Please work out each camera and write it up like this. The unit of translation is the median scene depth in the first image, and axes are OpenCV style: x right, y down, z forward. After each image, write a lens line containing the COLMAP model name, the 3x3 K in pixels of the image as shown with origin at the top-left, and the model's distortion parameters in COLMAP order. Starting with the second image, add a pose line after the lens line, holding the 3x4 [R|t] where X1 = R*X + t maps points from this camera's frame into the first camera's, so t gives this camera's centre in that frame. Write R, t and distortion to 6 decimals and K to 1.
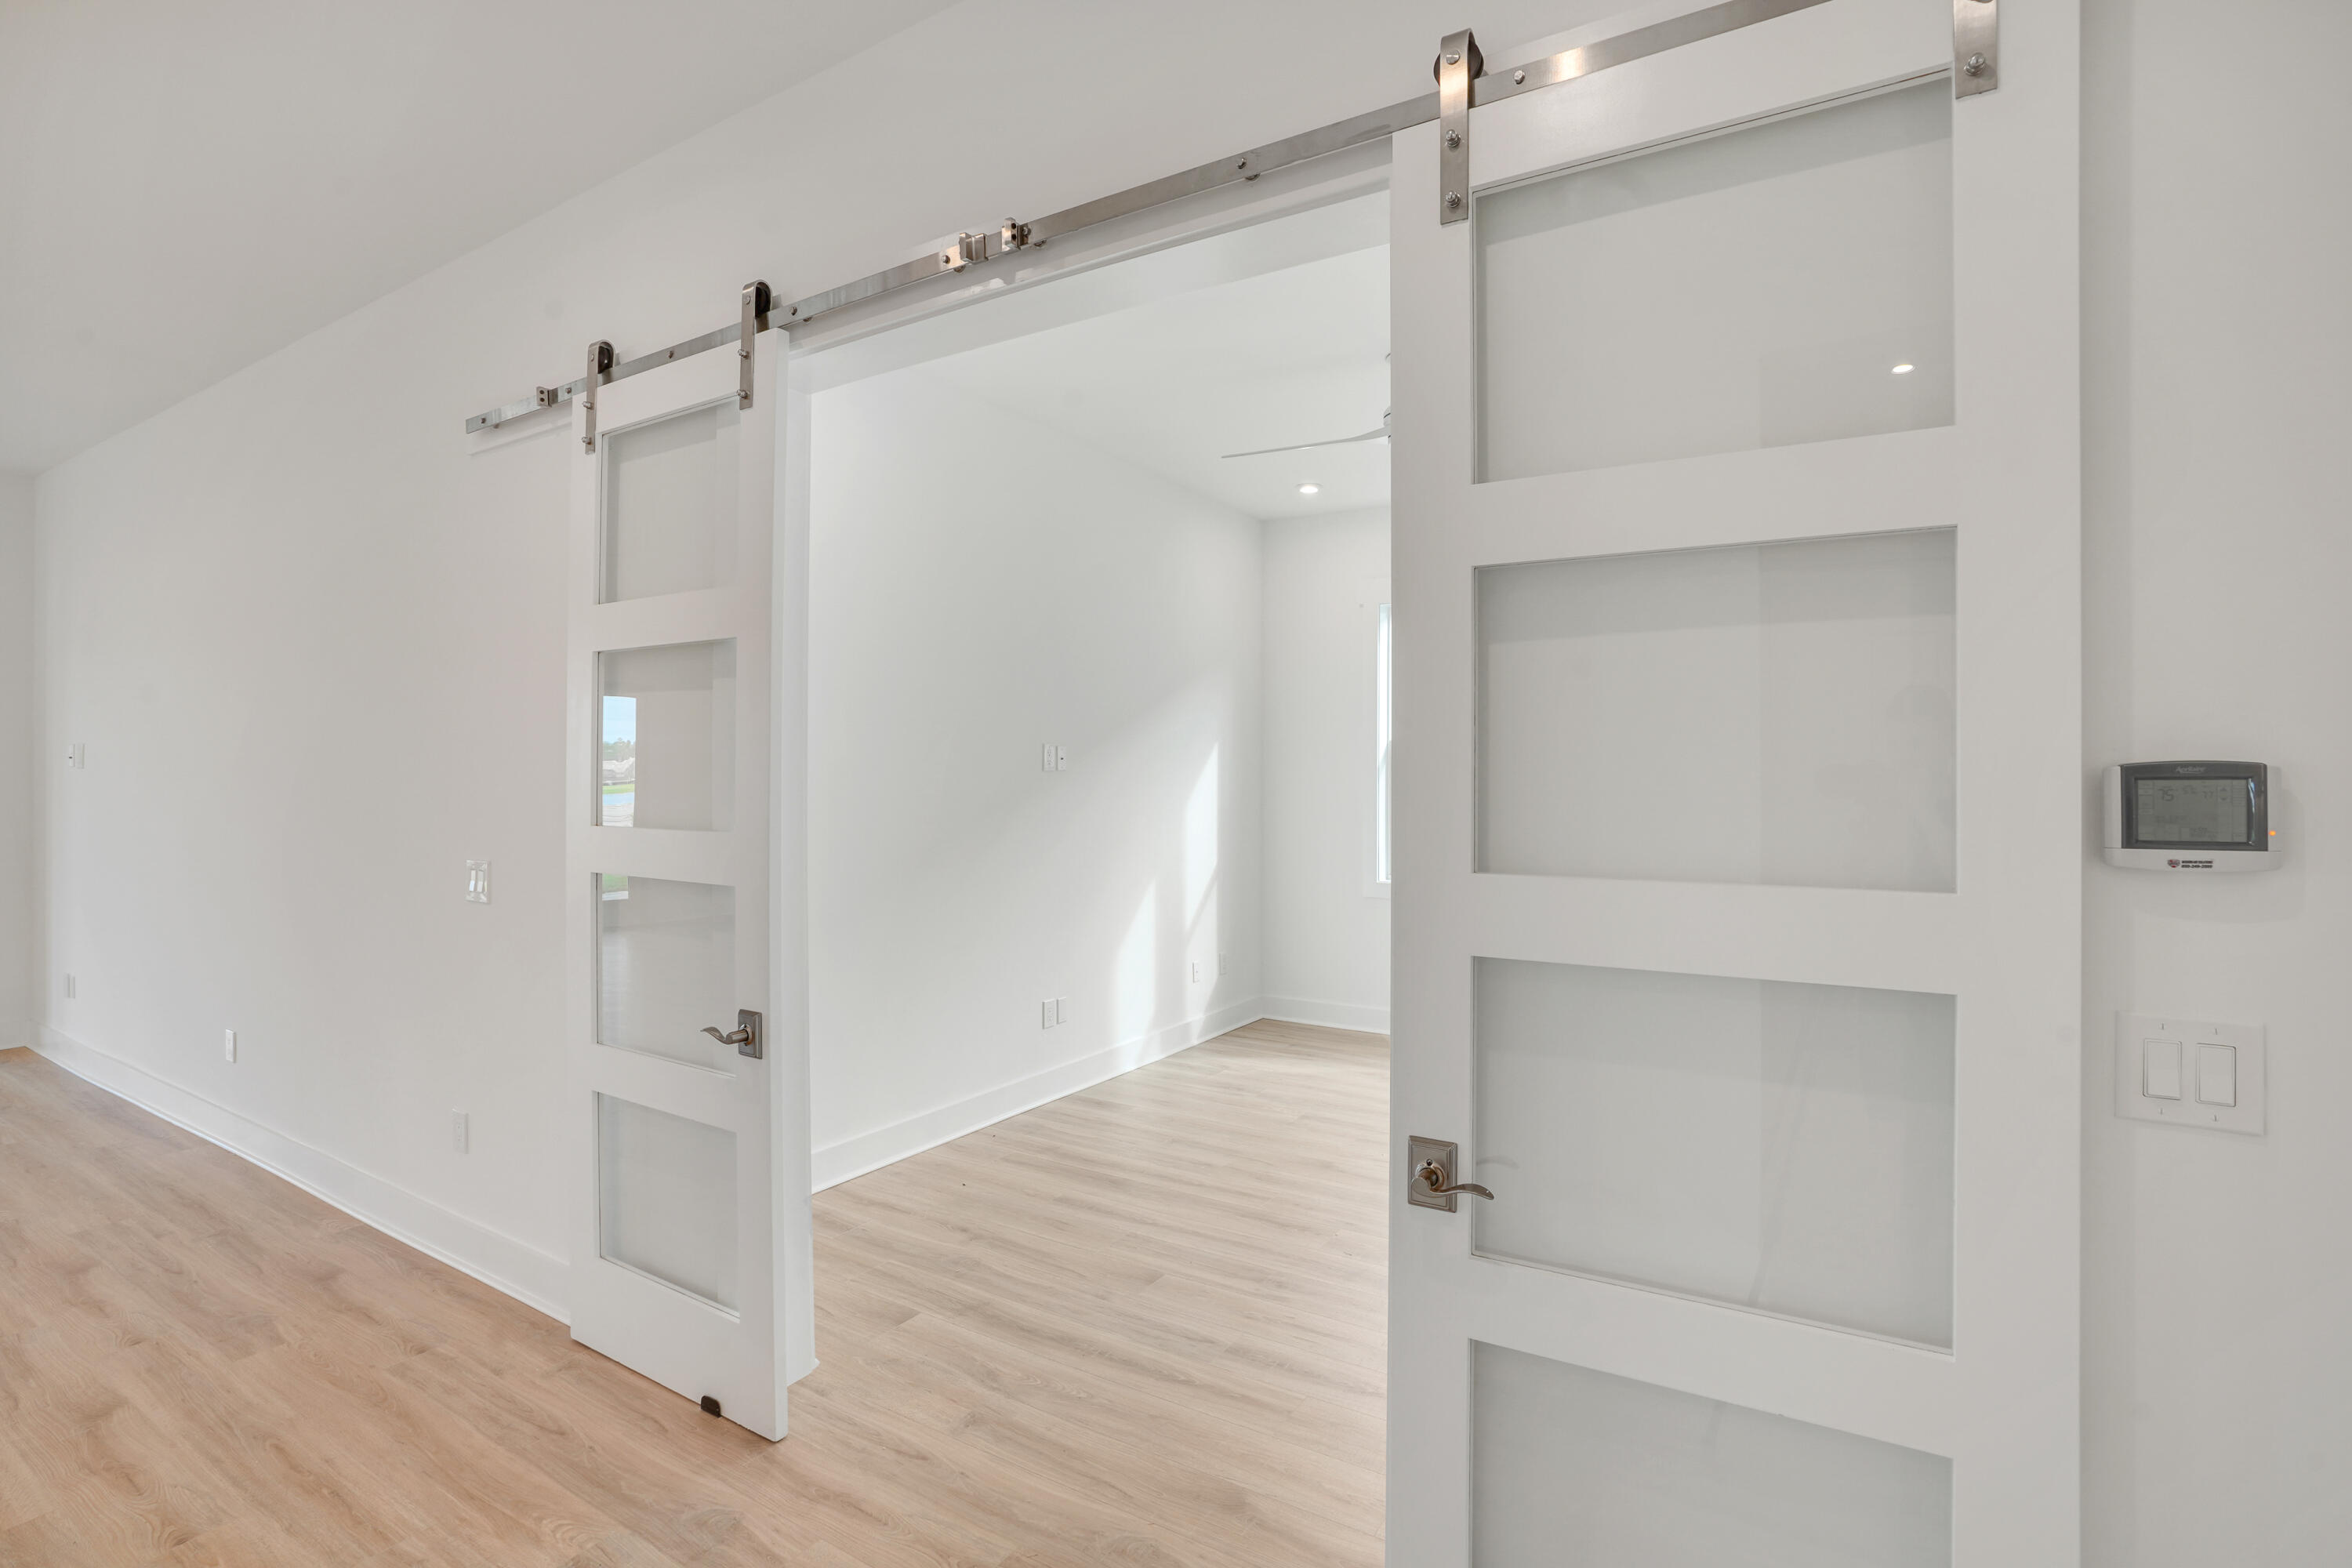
lens RADIAL K [[1139.3, 0, 1176.0], [0, 1139.3, 784.0], [0, 0, 1]] dist [-0.072677, 0.000467]
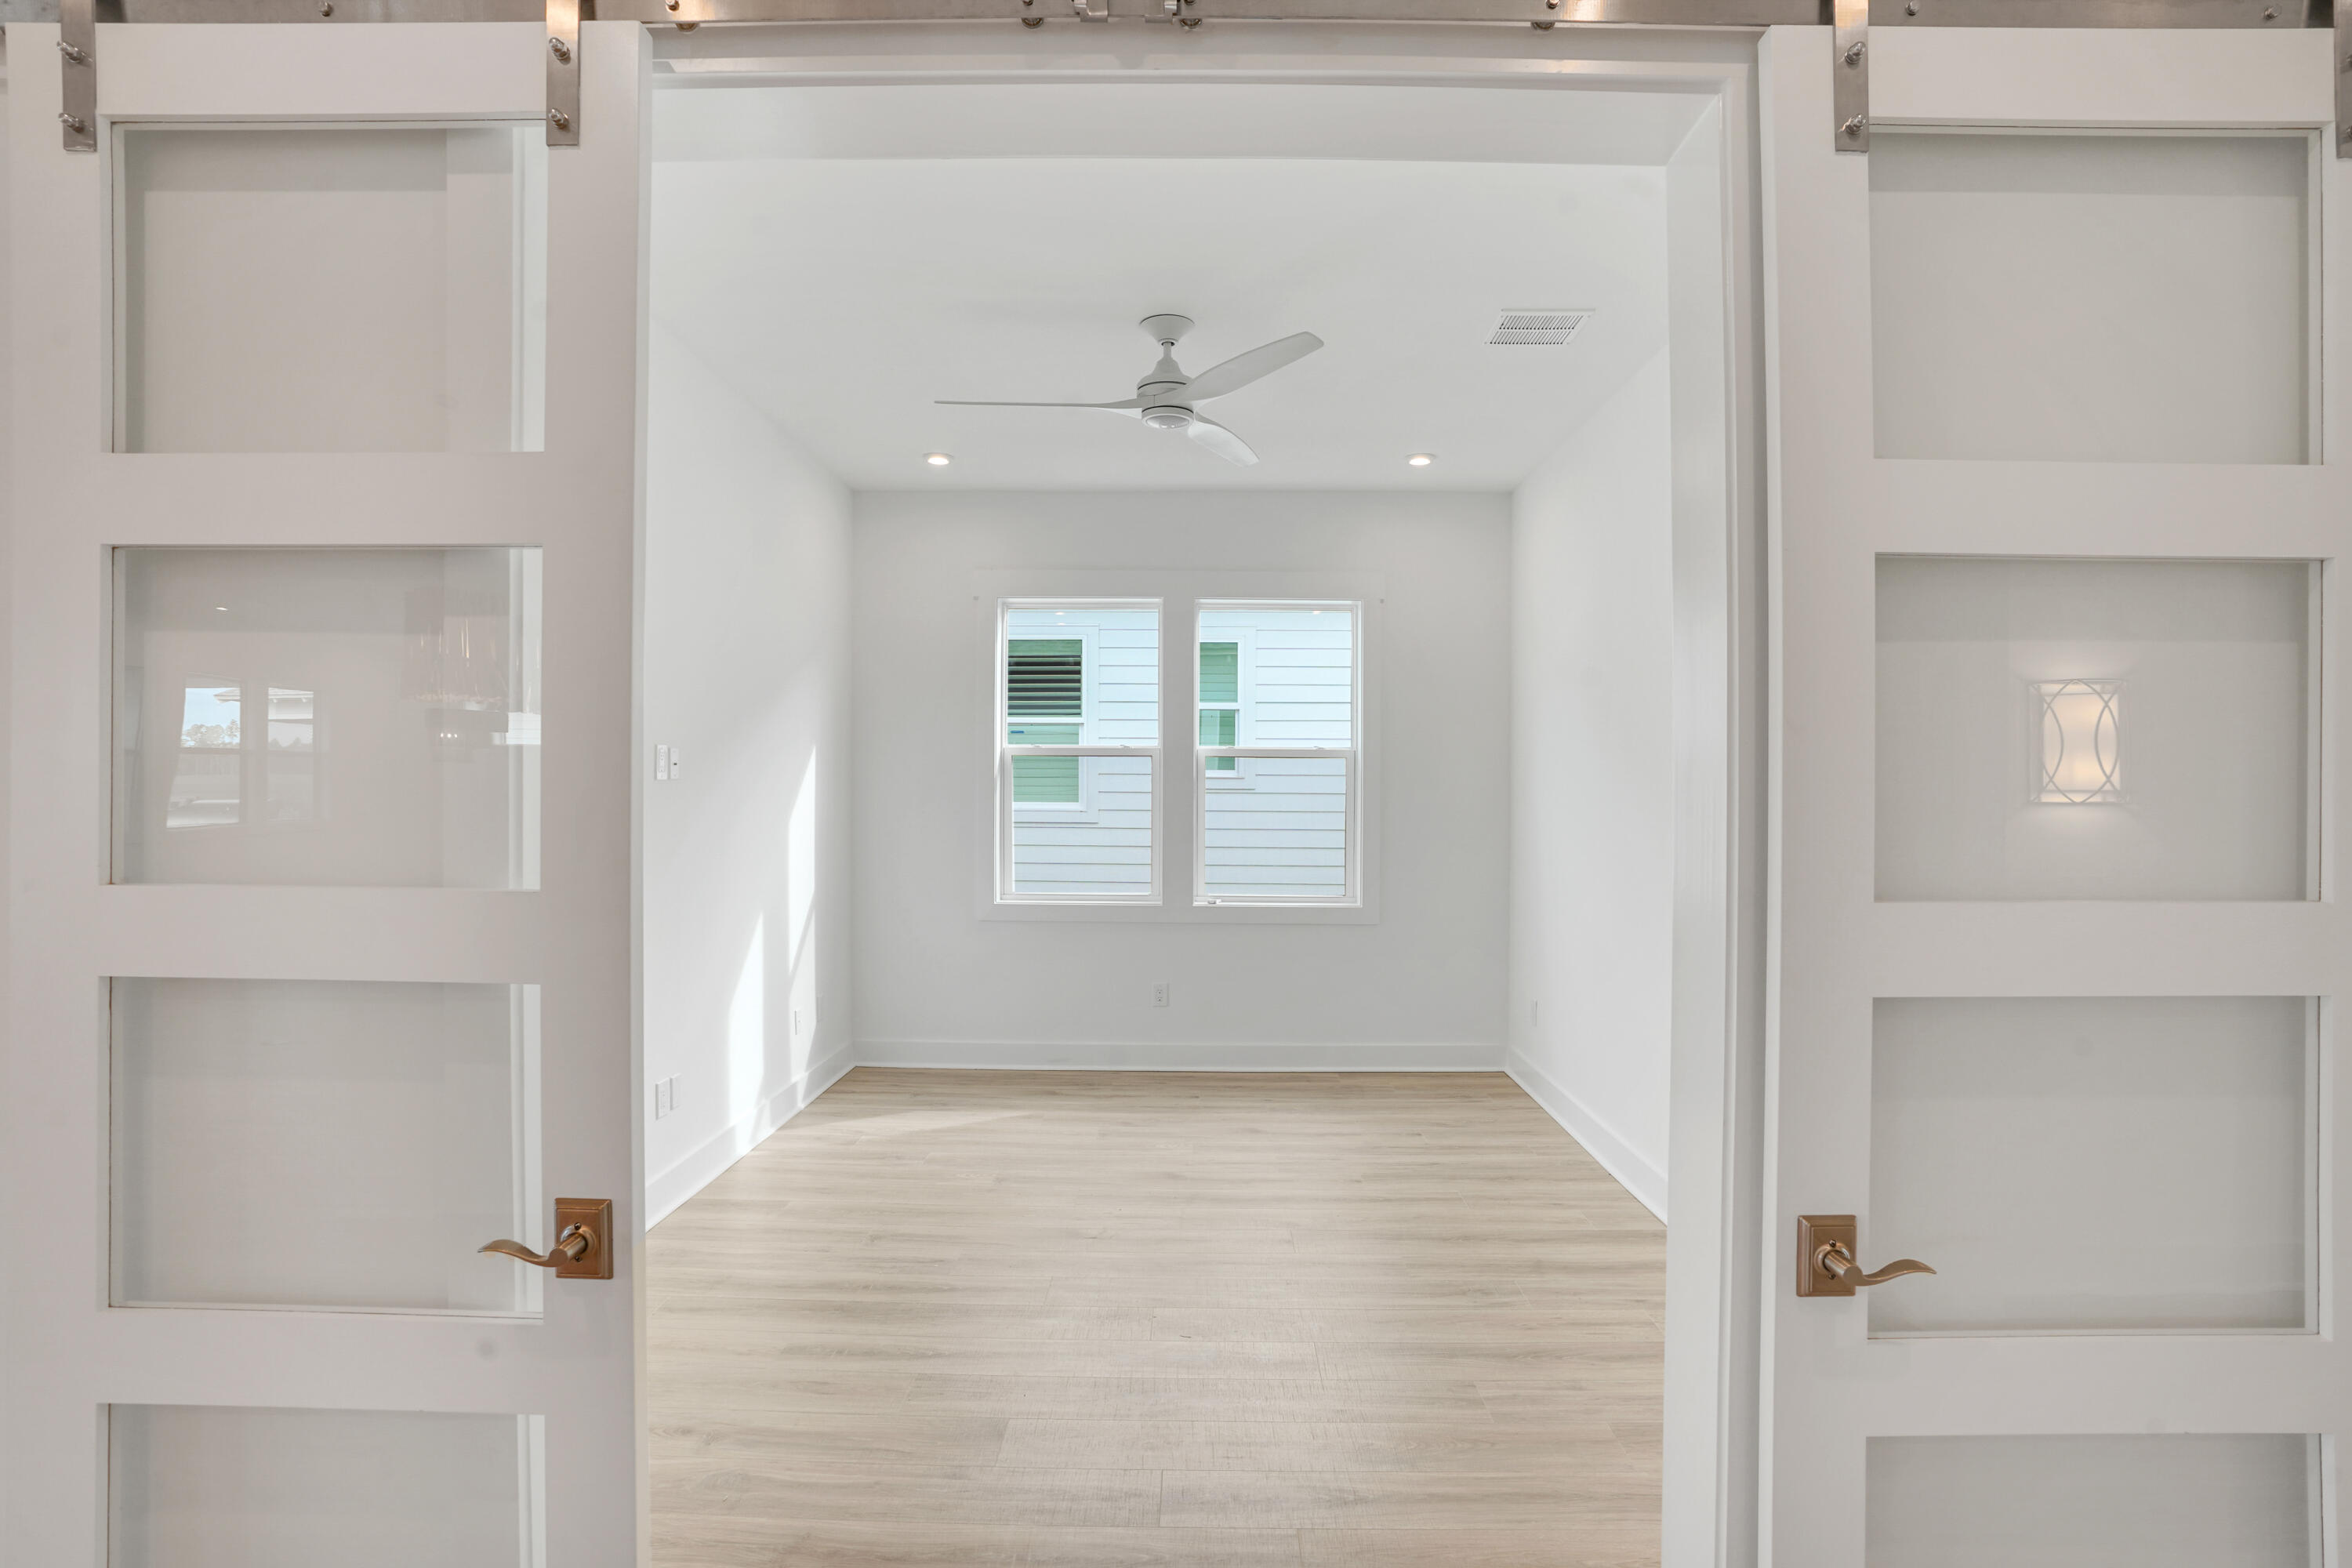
lens RADIAL K [[1133.5, 0, 1175.4], [0, 1133.5, 797.0], [0, 0, 1]] dist [-0.059927, 0.020417]
pose [[0.848806, -0.002497, 0.528698, -0.308348], [0.000468, 0.999992, 0.003972, -0.003971], [-0.528704, -0.003124, 0.848801, 0.263806]]
